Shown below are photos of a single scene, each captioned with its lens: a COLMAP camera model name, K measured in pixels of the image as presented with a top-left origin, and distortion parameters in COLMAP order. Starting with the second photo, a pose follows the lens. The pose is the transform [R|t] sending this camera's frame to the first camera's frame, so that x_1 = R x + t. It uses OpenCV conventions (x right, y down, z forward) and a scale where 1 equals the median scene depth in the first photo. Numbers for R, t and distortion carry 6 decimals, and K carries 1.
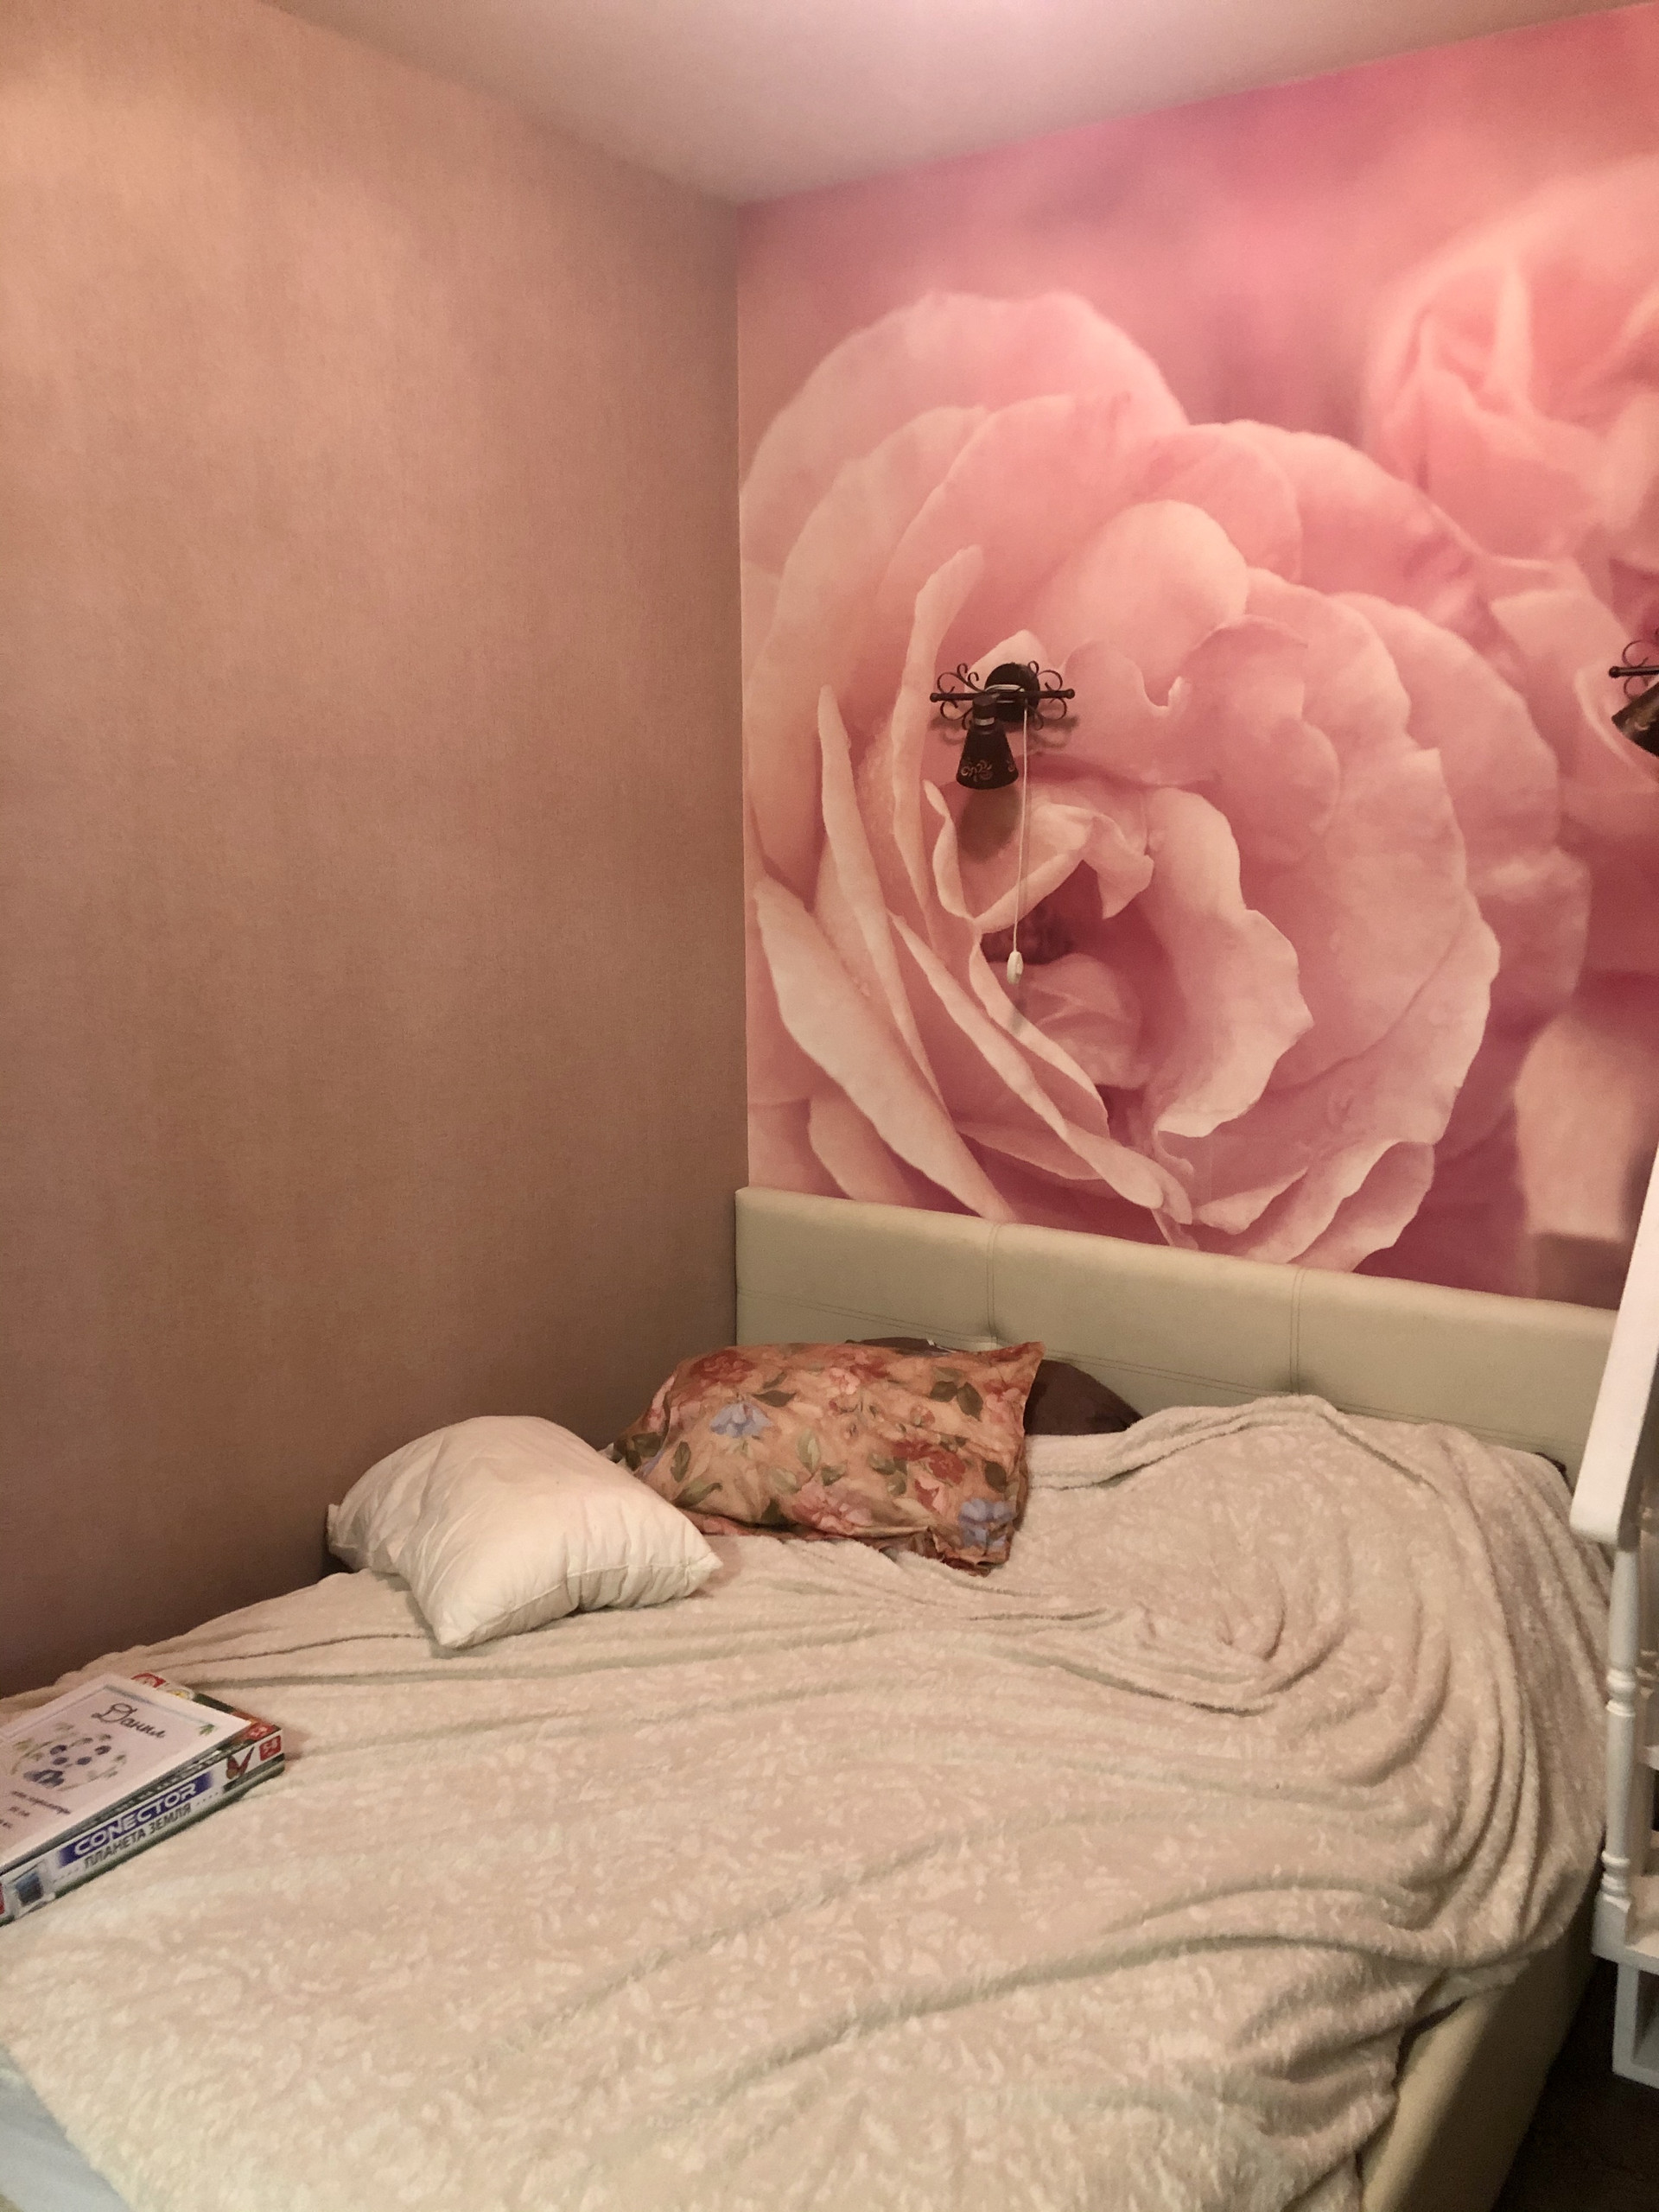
lens RADIAL K [[1854.9, 0, 819.8], [0, 1854.9, 1121.9], [0, 0, 1]] dist [0.047111, -0.017732]
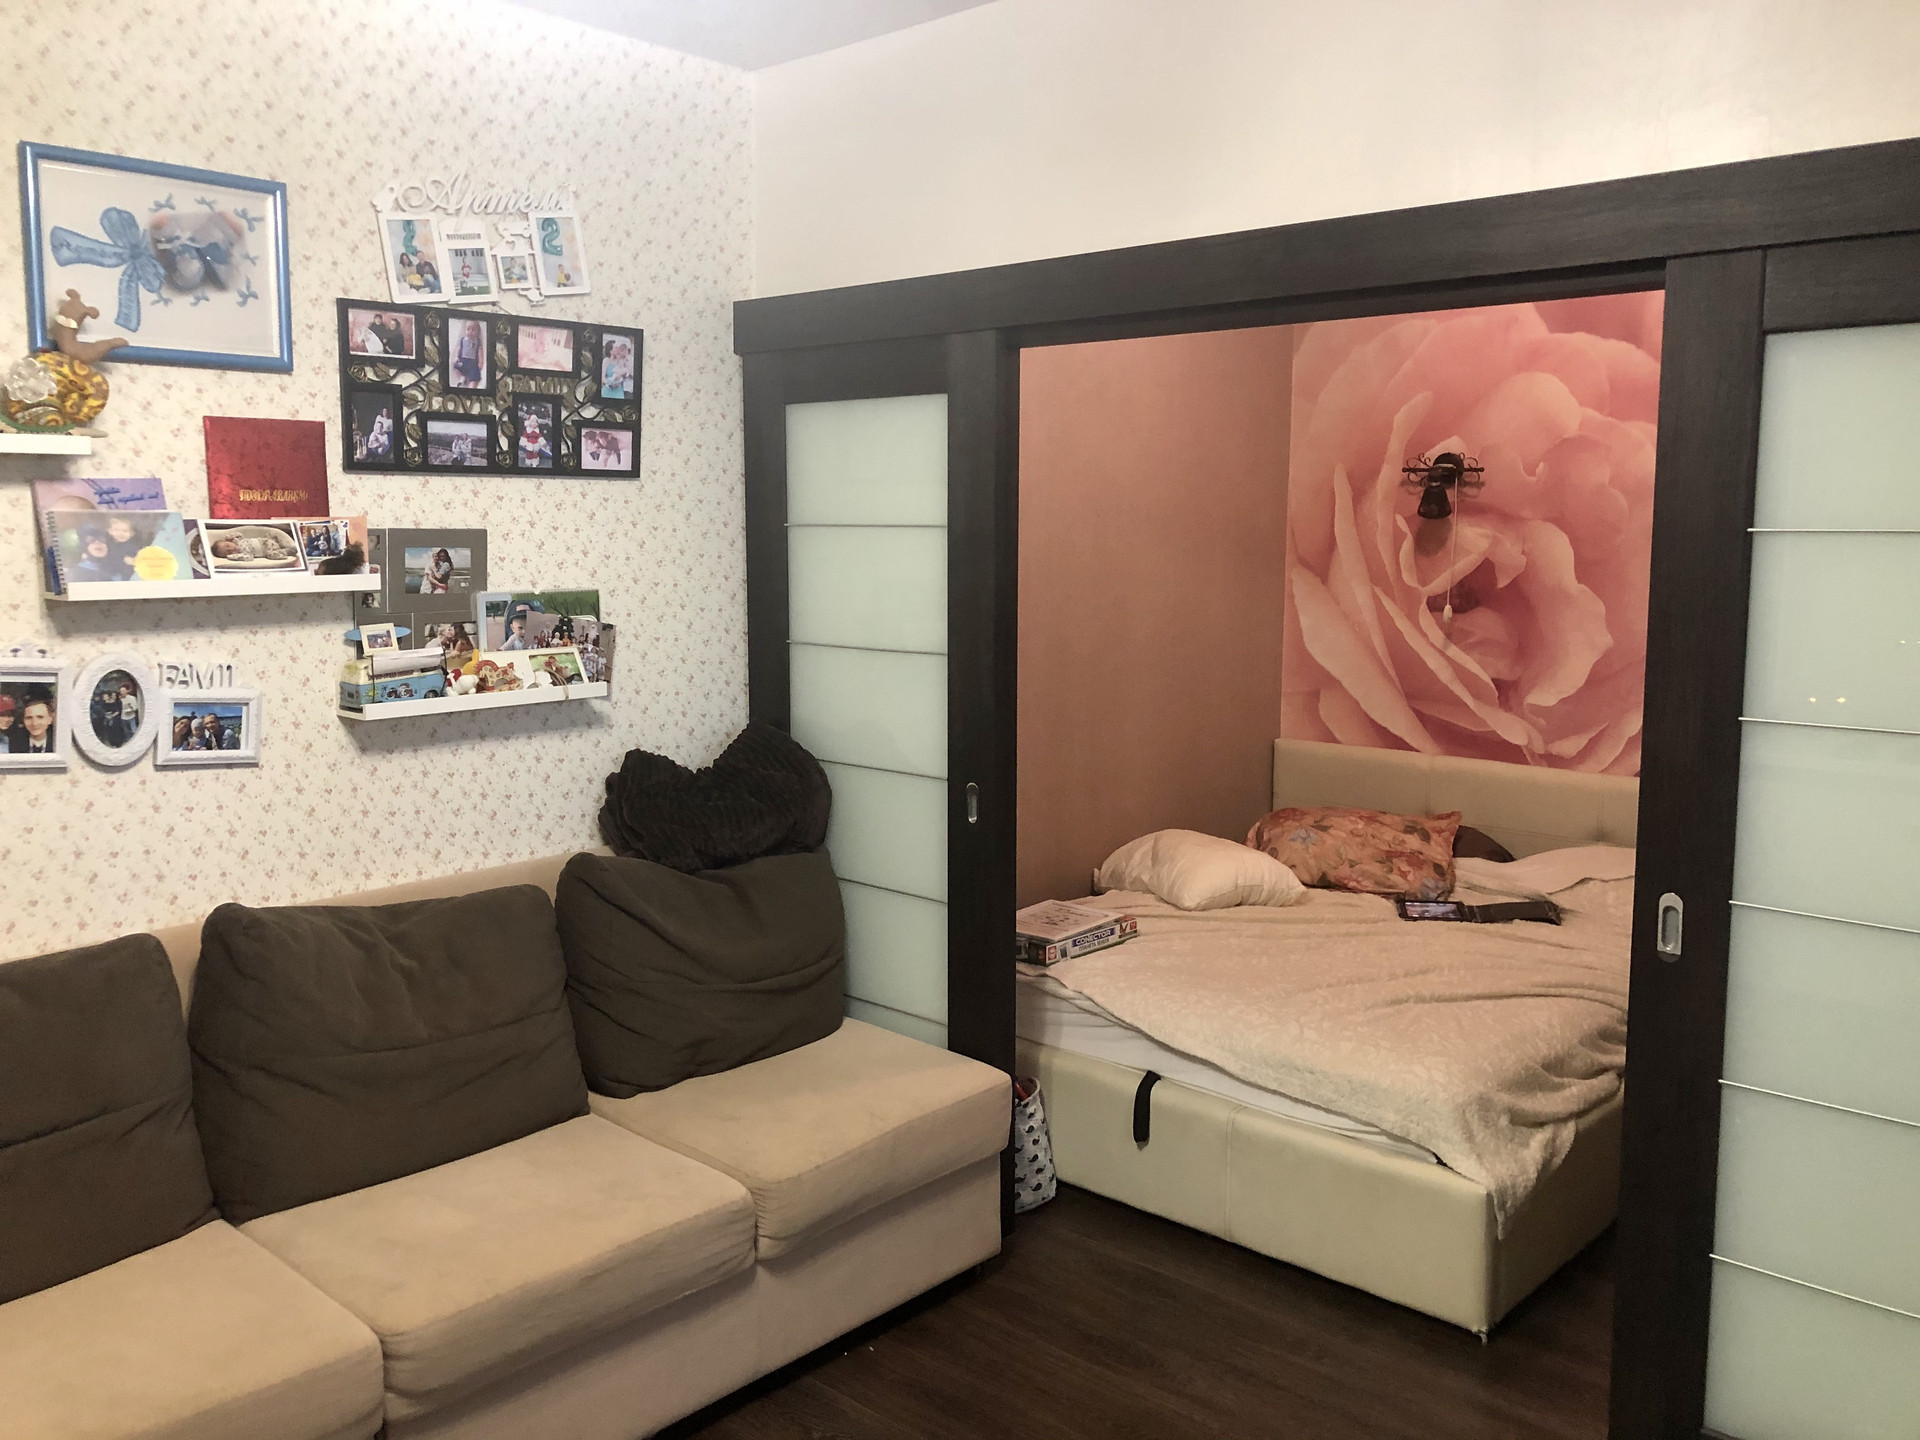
lens RADIAL K [[1610.0, 0, 977.0], [0, 1610.0, 682.8], [0, 0, 1]] dist [0.047111, -0.017732]
pose [[0.991794, 0.029505, -0.124394, -0.161076], [-0.038586, 0.996713, -0.071234, 0.121344], [0.121884, 0.075449, 0.989673, -0.666703]]
